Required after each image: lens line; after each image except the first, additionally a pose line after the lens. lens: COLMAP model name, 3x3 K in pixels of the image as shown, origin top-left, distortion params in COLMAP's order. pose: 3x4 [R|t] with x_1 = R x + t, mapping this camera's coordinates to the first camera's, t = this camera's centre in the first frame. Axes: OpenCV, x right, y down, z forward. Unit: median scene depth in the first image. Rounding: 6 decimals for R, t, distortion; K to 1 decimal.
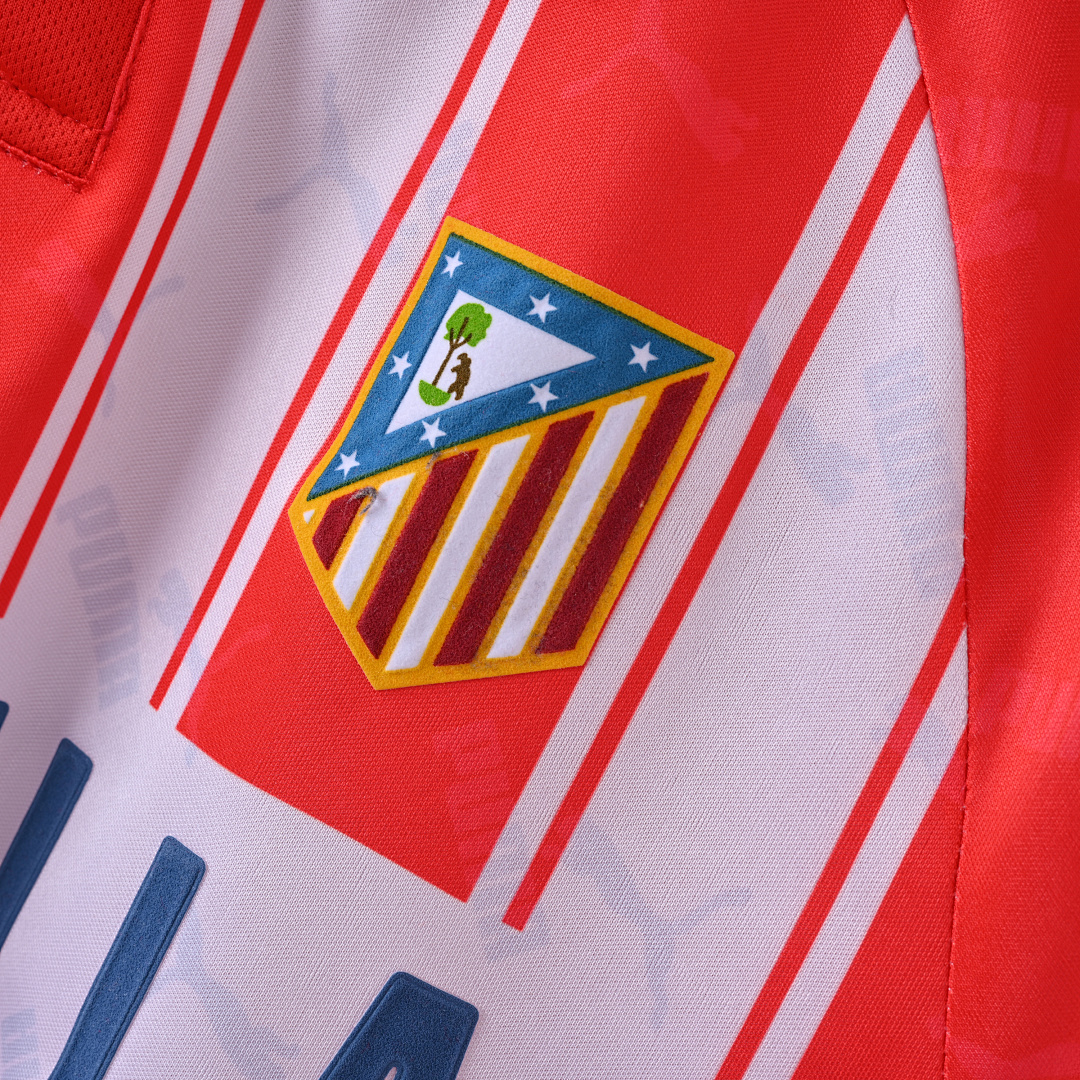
lens RADIAL K [[2333.7, 0, 541.3], [0, 2333.7, 536.3], [0, 0, 1]] dist [0.005999, 0.000000]
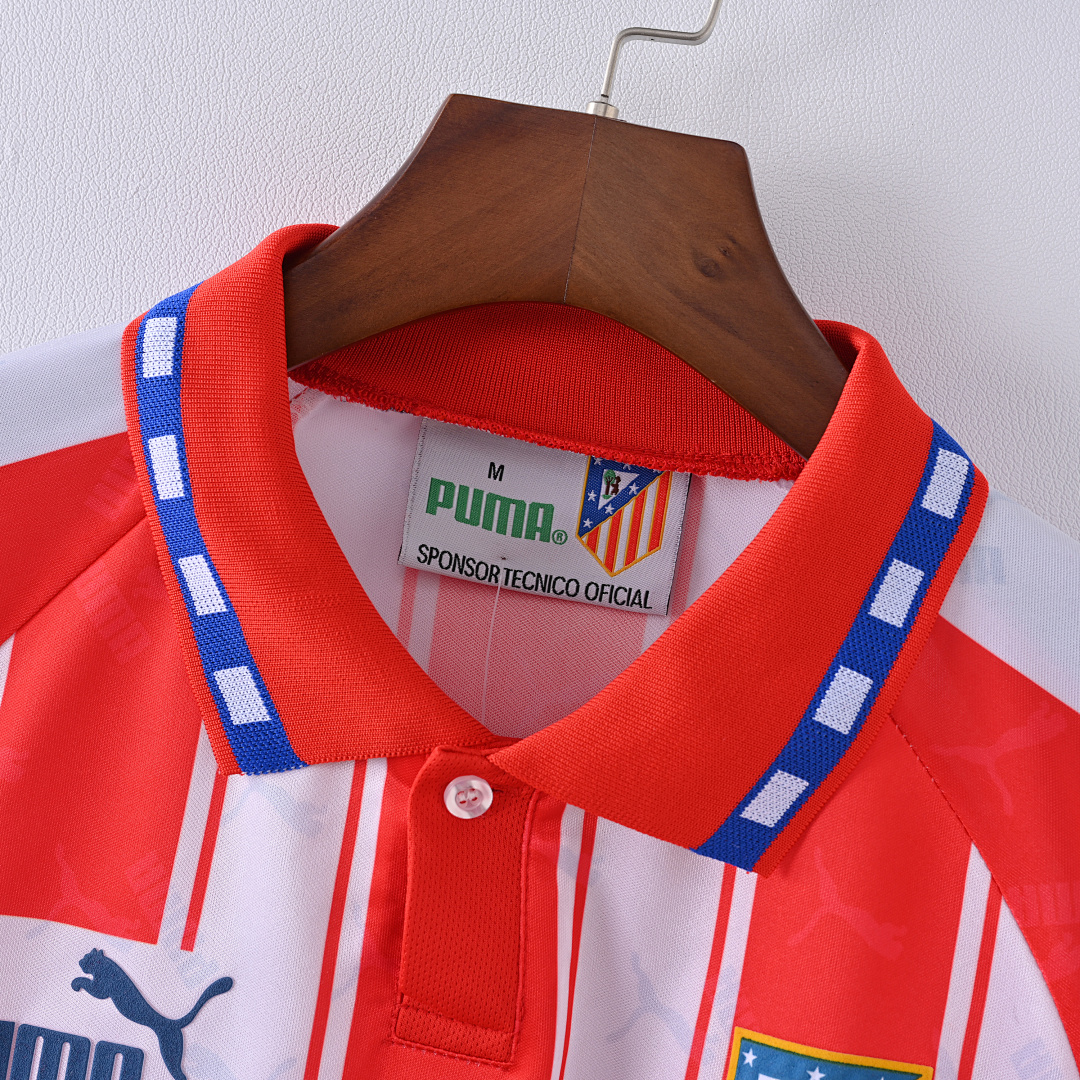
lens RADIAL K [[2333.7, 0, 546.2], [0, 2333.7, 537.4], [0, 0, 1]] dist [0.005999, 0.000000]
pose [[0.959797, -0.269041, 0.080042, -0.210363], [0.274901, 0.958597, -0.074304, -0.388639], [-0.056737, 0.093320, 0.994018, -0.663604]]
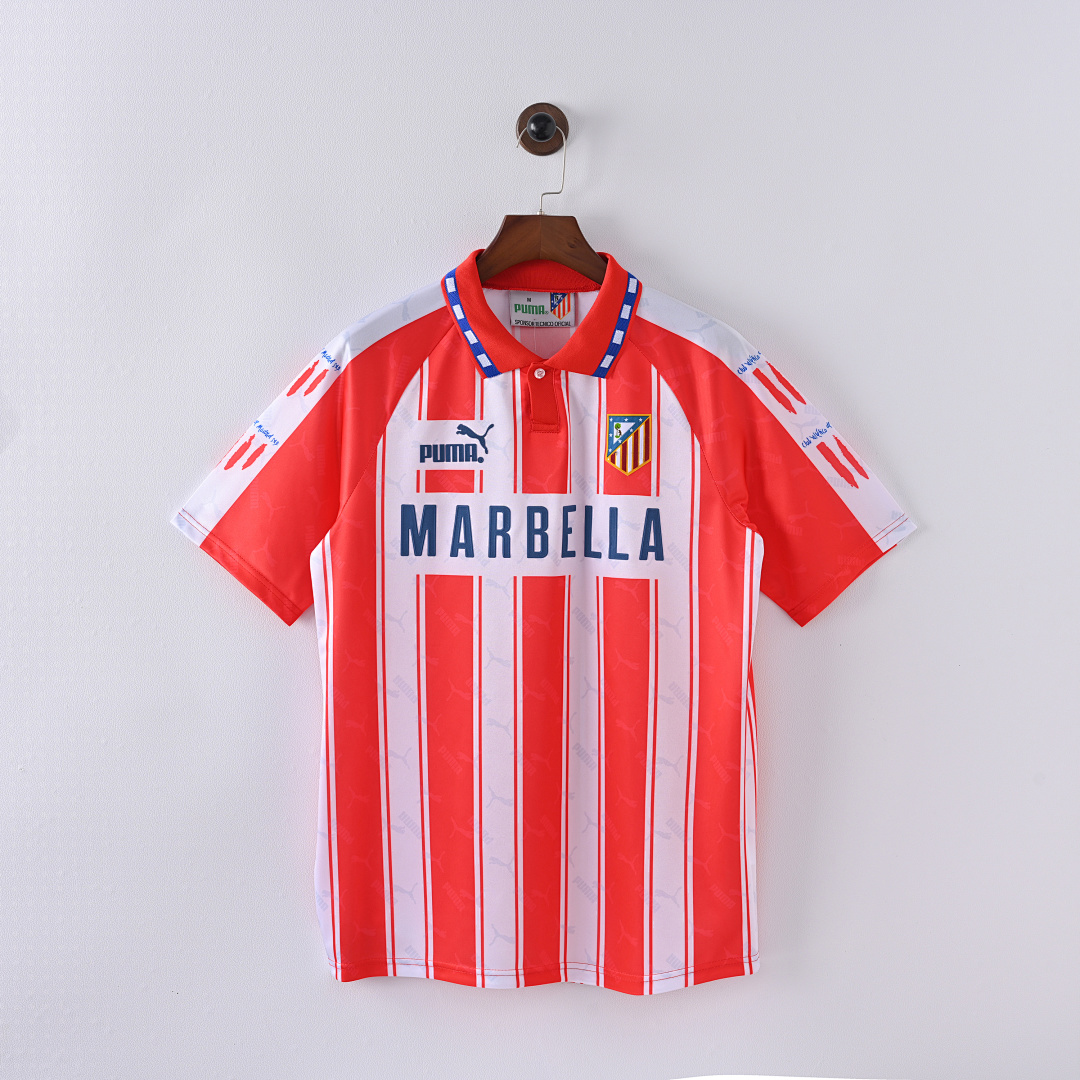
lens RADIAL K [[2333.7, 0, 534.0], [0, 2333.7, 540.6], [0, 0, 1]] dist [0.005999, 0.000000]
pose [[0.886094, -0.442347, 0.138446, -1.457090], [0.440578, 0.896592, 0.044865, -0.214537], [-0.143975, 0.021241, 0.989353, -6.308802]]
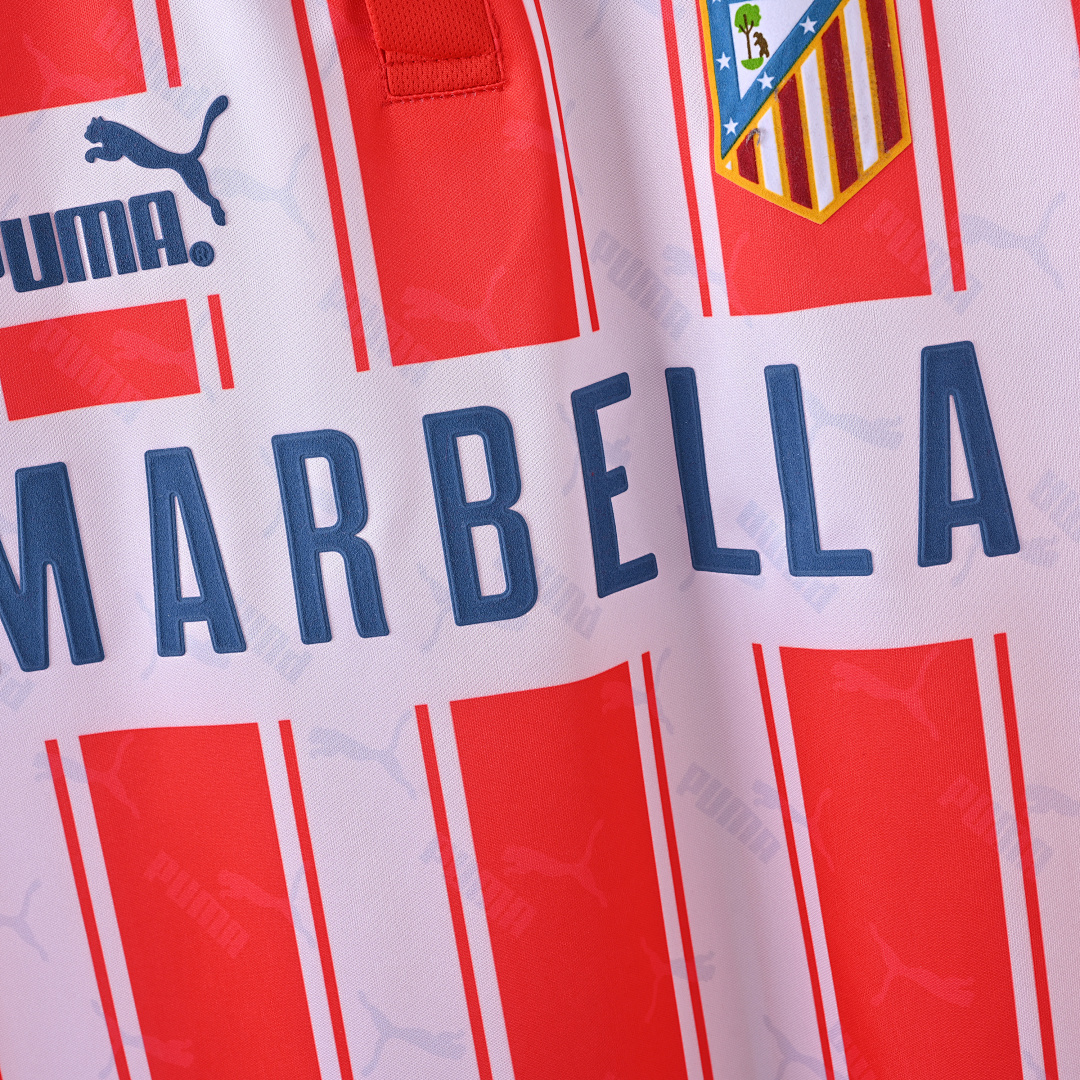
lens RADIAL K [[2333.7, 0, 537.7], [0, 2333.7, 539.1], [0, 0, 1]] dist [0.005999, 0.000000]
pose [[0.814551, -0.579800, -0.018424, -0.348387], [0.577855, 0.808213, 0.113467, -0.064209], [-0.050898, -0.103071, 0.993371, -0.744616]]
